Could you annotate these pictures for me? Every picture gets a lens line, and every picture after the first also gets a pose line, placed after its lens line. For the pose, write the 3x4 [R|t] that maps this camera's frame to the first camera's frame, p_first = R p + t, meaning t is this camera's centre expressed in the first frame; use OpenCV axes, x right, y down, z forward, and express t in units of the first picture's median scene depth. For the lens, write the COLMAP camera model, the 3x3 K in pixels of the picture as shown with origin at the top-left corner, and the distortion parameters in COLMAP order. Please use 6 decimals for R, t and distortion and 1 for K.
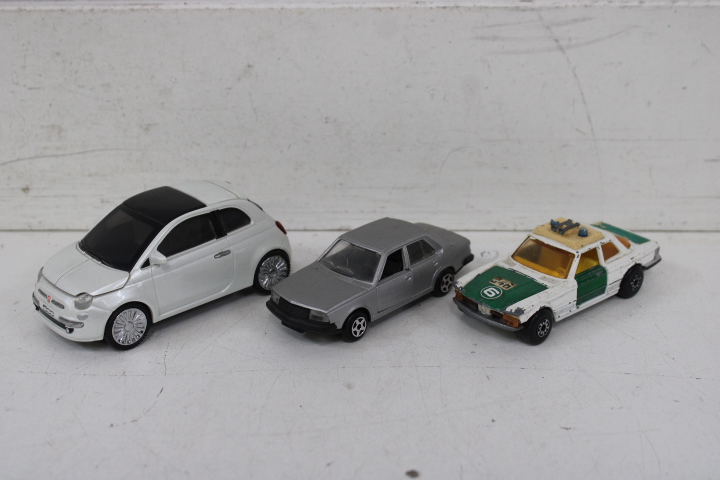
lens RADIAL K [[1074.0, 0, 363.8], [0, 1074.0, 241.4], [0, 0, 1]] dist [-0.040335, 0.119291]
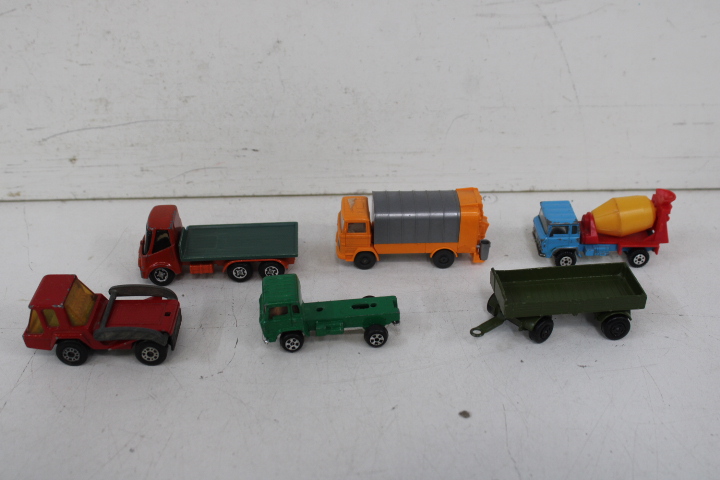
lens RADIAL K [[934.9, 0, 360.9], [0, 934.9, 236.9], [0, 0, 1]] dist [-0.078109, 0.139746]
pose [[0.998121, -0.014909, 0.059439, -0.079140], [0.023644, 0.988544, -0.149073, 0.185909], [-0.056536, 0.150198, 0.987038, 0.049351]]
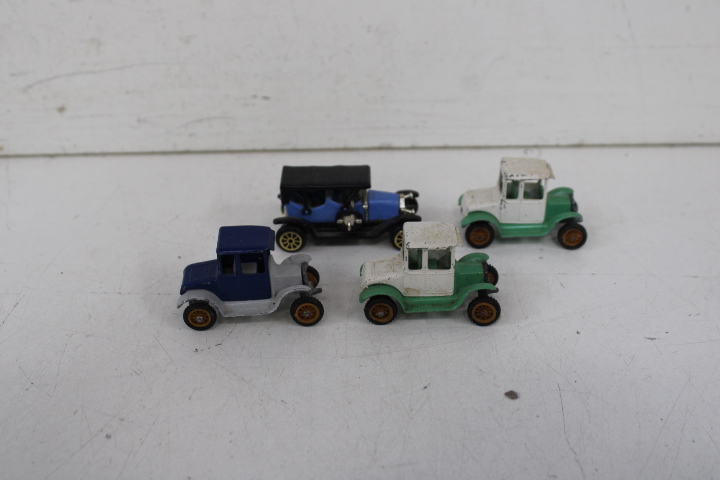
lens RADIAL K [[919.9, 0, 361.6], [0, 919.9, 231.6], [0, 0, 1]] dist [-0.077173, 0.096576]
pose [[0.999326, -0.014490, 0.033723, -0.072167], [0.019301, 0.988947, -0.147005, 0.196843], [-0.031220, 0.147557, 0.988561, 0.185497]]
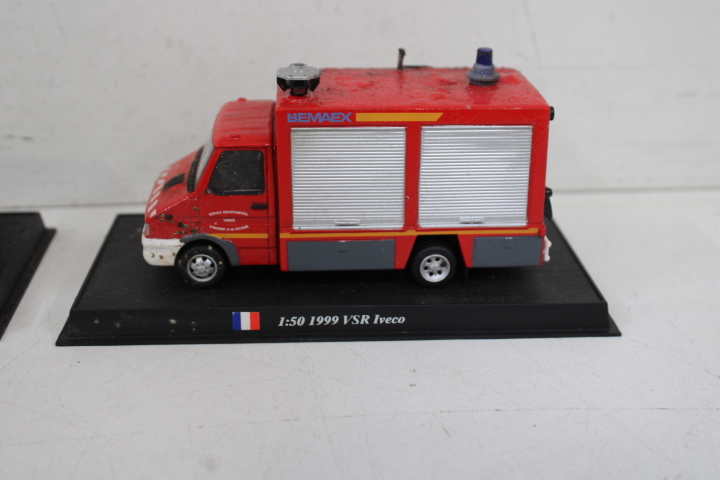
lens RADIAL K [[890.2, 0, 361.0], [0, 890.2, 236.9], [0, 0, 1]] dist [-0.075613, 0.078793]
pose [[0.989099, -0.036450, 0.142667, 0.002398], [0.034405, 0.999267, 0.016775, 0.007119], [-0.143174, -0.011684, 0.989629, 0.411247]]
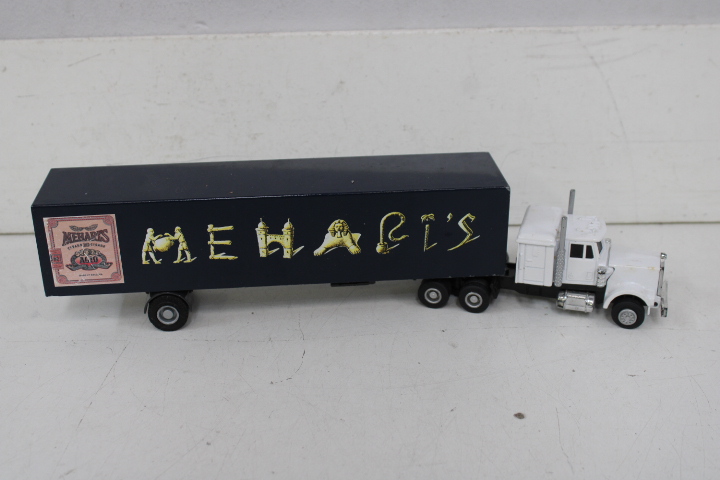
lens RADIAL K [[961.1, 0, 363.3], [0, 961.1, 231.4], [0, 0, 1]] dist [-0.062615, 0.090160]
pose [[0.999892, -0.009886, 0.010854, -0.093191], [0.012168, 0.971704, -0.235887, 0.252174], [-0.008215, 0.235994, 0.971720, -0.019877]]
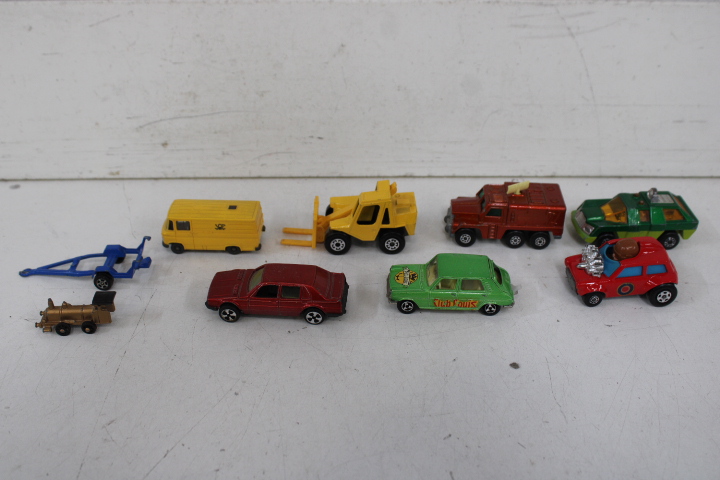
lens RADIAL K [[788.7, 0, 359.7], [0, 788.7, 234.5], [0, 0, 1]] dist [-0.119156, 0.144314]
pose [[0.997964, -0.003997, 0.063648, -0.144831], [0.011391, 0.993157, -0.116226, 0.178384], [-0.062747, 0.116715, 0.991181, 0.059543]]
